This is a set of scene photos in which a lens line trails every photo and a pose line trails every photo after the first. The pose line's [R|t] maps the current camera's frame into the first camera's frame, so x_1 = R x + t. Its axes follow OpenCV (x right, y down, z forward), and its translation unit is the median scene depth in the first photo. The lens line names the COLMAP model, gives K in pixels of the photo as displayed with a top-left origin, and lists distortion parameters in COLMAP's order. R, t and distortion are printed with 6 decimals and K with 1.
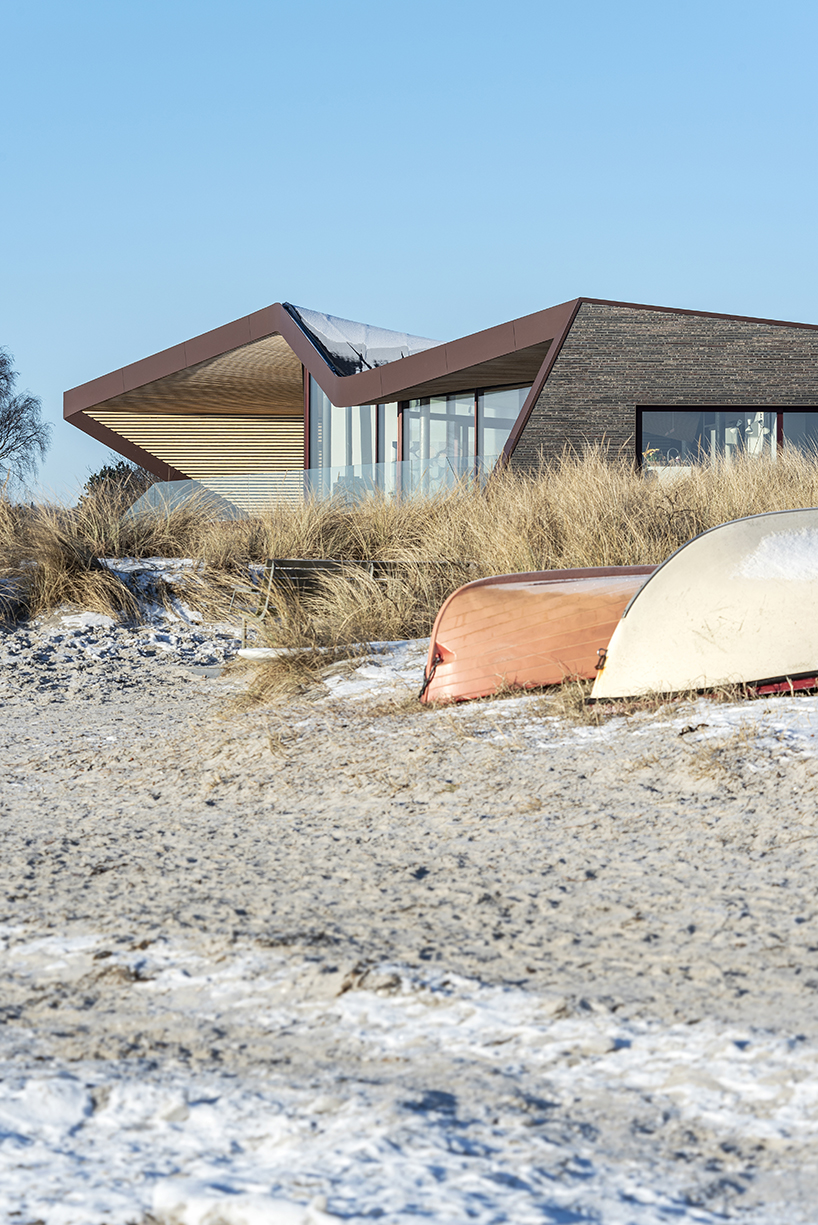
lens RADIAL K [[4238.3, 0, 409.0], [0, 4238.3, 612.5], [0, 0, 1]] dist [-1.494097, -0.637429]
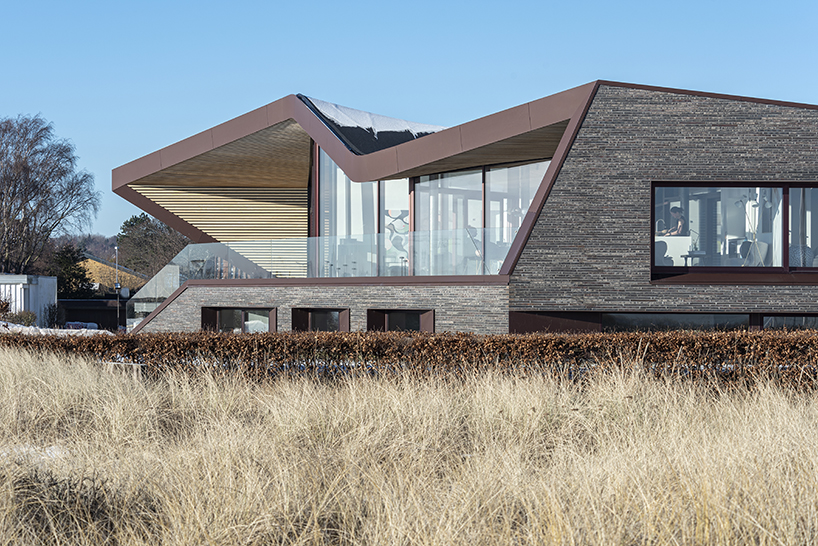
lens RADIAL K [[2372.3, 0, 409.0], [0, 2372.3, 273.0], [0, 0, 1]] dist [-0.978062, 0.243952]
pose [[0.998920, -0.001909, 0.046418, -0.035105], [0.002334, 0.999956, -0.009111, -0.020224], [-0.046399, 0.009209, 0.998881, 0.400173]]
